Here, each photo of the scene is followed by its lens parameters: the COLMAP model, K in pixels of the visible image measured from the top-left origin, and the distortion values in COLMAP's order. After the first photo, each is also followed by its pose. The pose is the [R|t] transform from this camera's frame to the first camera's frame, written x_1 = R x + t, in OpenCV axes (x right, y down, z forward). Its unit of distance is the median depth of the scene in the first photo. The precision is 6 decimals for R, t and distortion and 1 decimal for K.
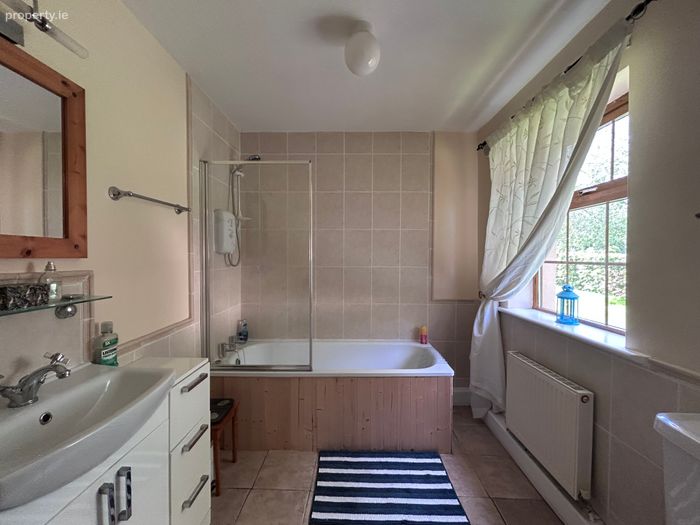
lens RADIAL K [[283.0, 0, 349.5], [0, 283.0, 261.8], [0, 0, 1]] dist [-0.001351, 0.000158]
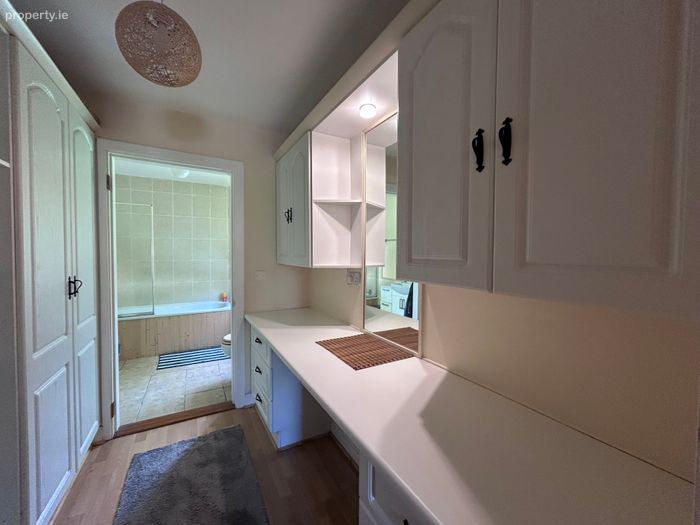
lens RADIAL K [[283.0, 0, 348.4], [0, 283.0, 257.2], [0, 0, 1]] dist [-0.001351, 0.000158]
pose [[0.868529, -0.013627, 0.495450, 0.051117], [0.011521, 0.999907, 0.007306, -0.005671], [-0.495504, -0.000638, 0.868605, -1.005671]]
